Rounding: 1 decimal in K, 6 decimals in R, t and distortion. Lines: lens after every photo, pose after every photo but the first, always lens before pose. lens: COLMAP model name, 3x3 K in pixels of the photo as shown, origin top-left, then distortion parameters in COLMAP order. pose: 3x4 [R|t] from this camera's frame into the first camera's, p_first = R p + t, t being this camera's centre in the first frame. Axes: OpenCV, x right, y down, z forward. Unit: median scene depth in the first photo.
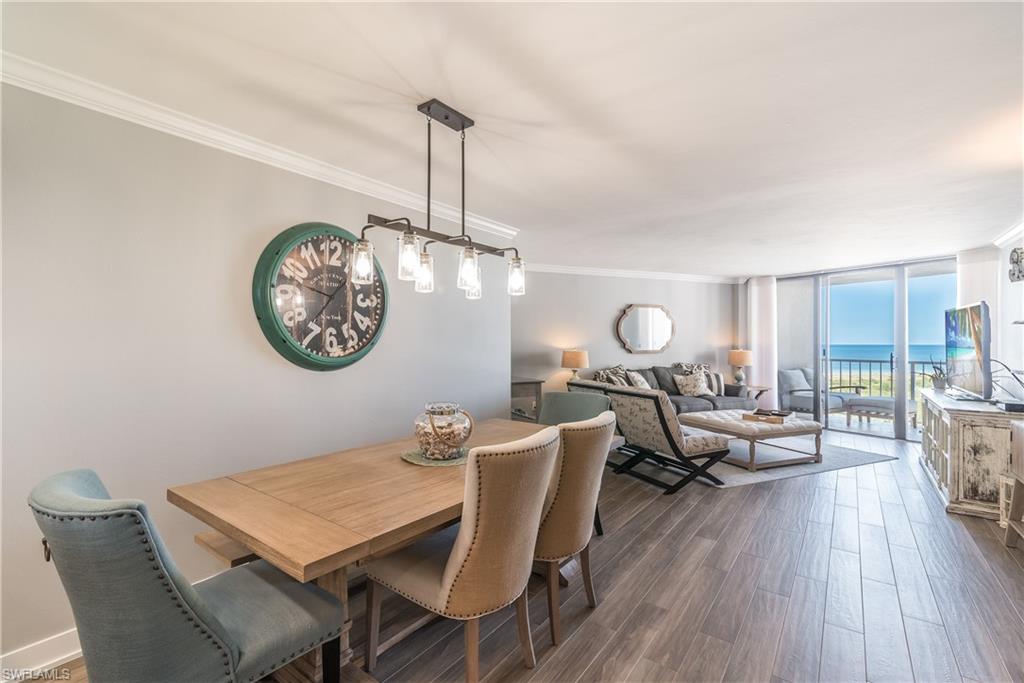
lens RADIAL K [[470.6, 0, 506.8], [0, 470.6, 339.3], [0, 0, 1]] dist [0.008501, 0.002267]
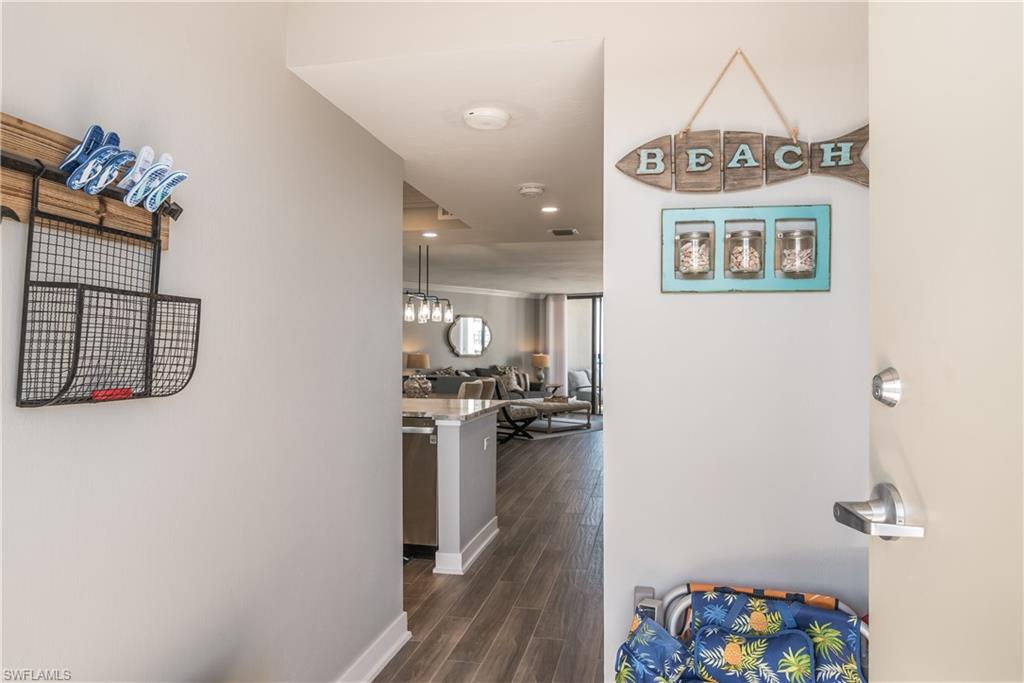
lens RADIAL K [[691.1, 0, 508.3], [0, 691.1, 346.8], [0, 0, 1]] dist [-0.046751, -0.004563]
pose [[0.912250, 0.004347, 0.409612, -0.369410], [-0.004865, 0.999988, 0.000221, 0.003856], [-0.409606, -0.002194, 0.912260, -0.700567]]
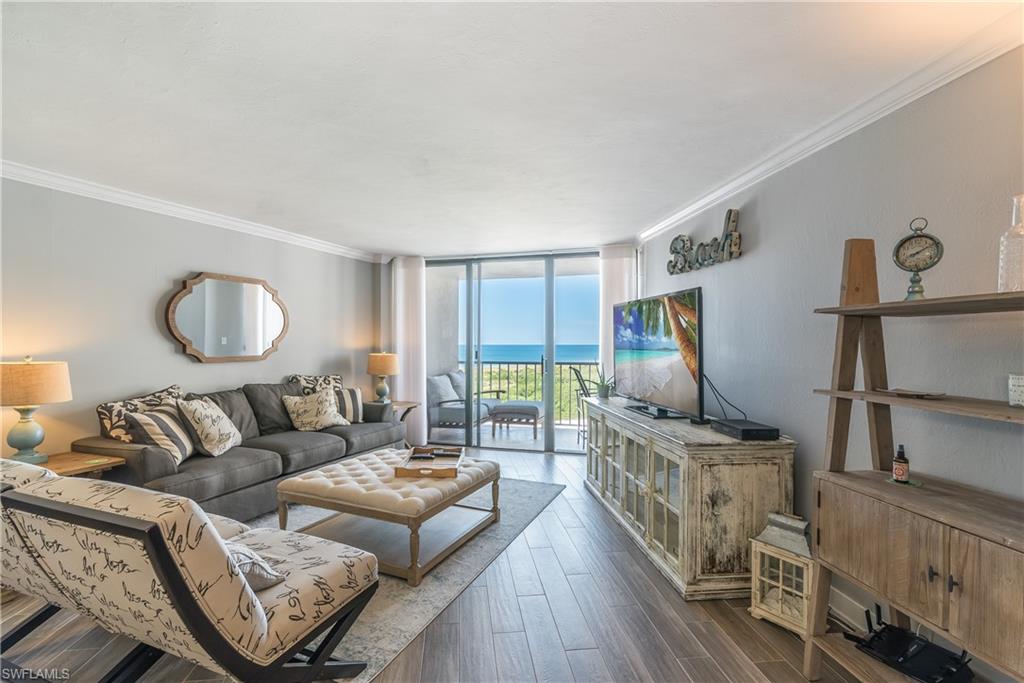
lens RADIAL K [[470.6, 0, 510.7], [0, 470.6, 343.8], [0, 0, 1]] dist [0.008501, 0.002267]
pose [[0.735423, -0.000496, 0.677609, 0.177495], [-0.005356, 0.999964, 0.006545, 0.002707], [-0.677588, -0.008443, 0.735394, 0.399442]]
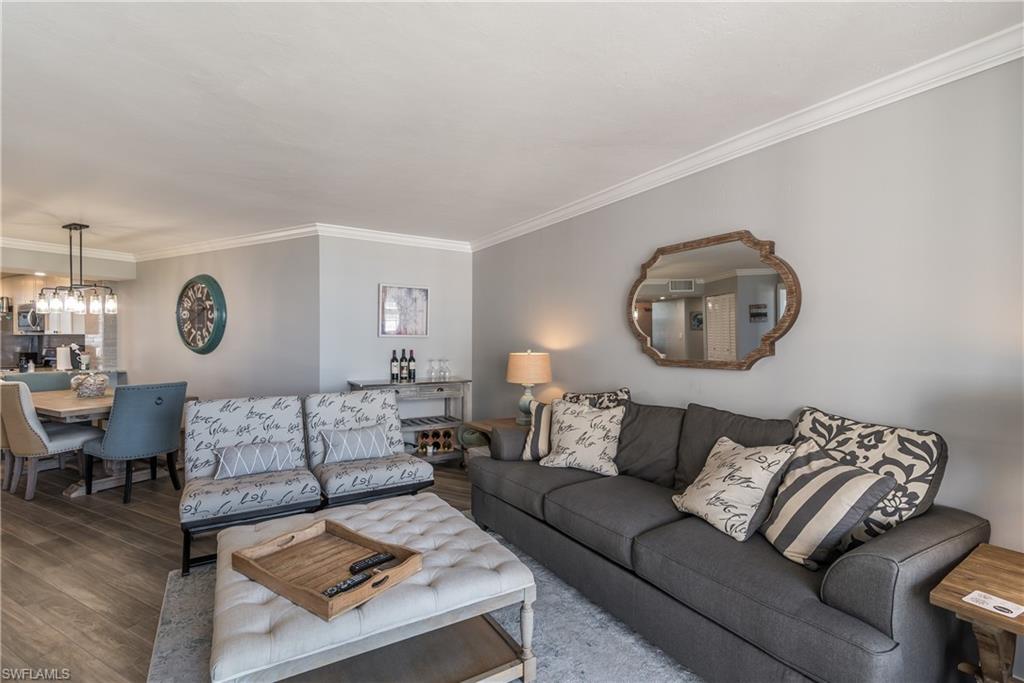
lens RADIAL K [[470.6, 0, 516.5], [0, 470.6, 344.2], [0, 0, 1]] dist [0.008501, 0.002267]
pose [[0.123378, 0.008405, -0.992324, 0.750683], [0.008301, 0.999920, 0.009501, 0.009155], [0.992325, -0.009410, 0.123299, 0.926113]]
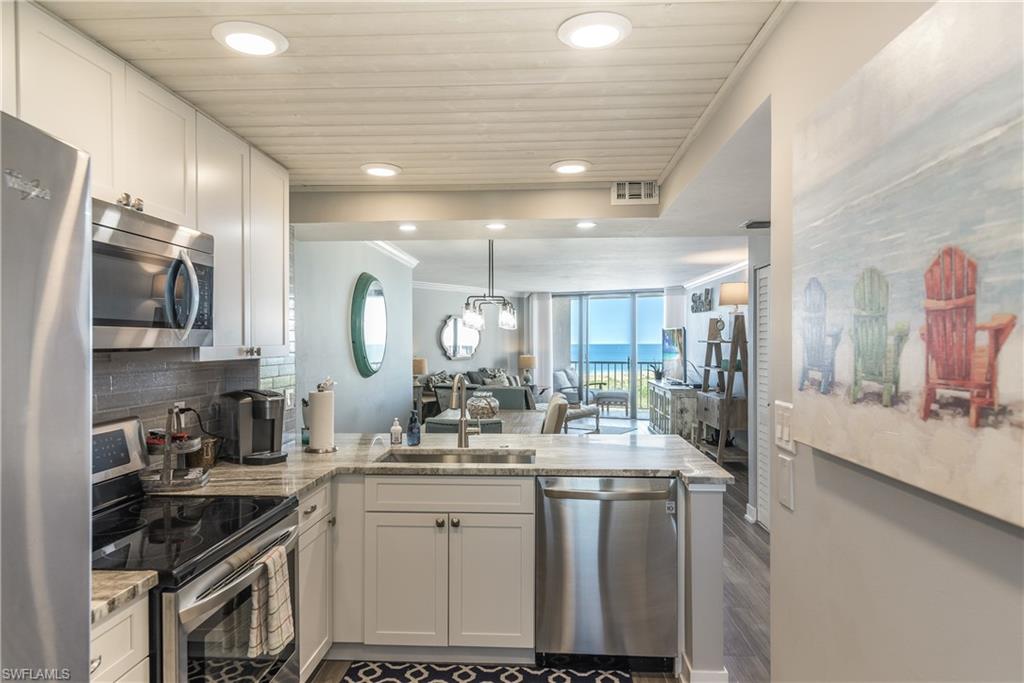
lens RADIAL K [[648.7, 0, 511.8], [0, 648.7, 342.7], [0, 0, 1]] dist [0.019746, 0.001571]
pose [[0.839798, -0.004630, 0.542879, -0.493707], [0.001496, 0.999980, 0.006214, -0.022367], [-0.542896, -0.004407, 0.839788, -0.396142]]
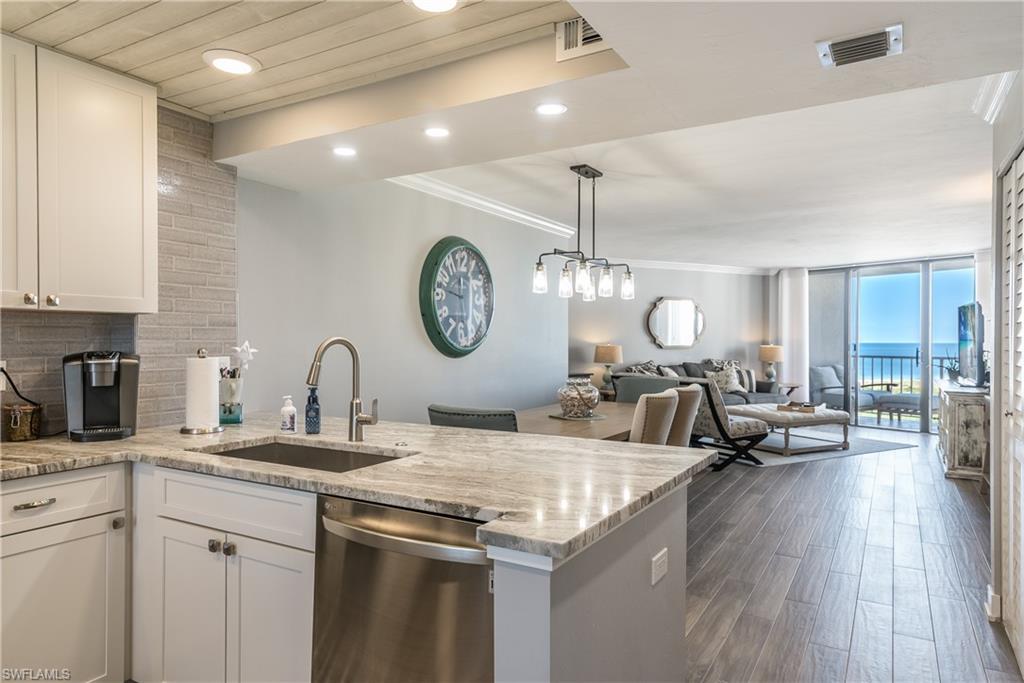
lens RADIAL K [[648.7, 0, 503.5], [0, 648.7, 343.5], [0, 0, 1]] dist [0.019746, 0.001571]
pose [[0.996273, -0.000384, 0.086251, -0.188023], [-0.000641, 0.999930, 0.011854, 0.004587], [-0.086249, -0.011865, 0.996203, -0.314677]]
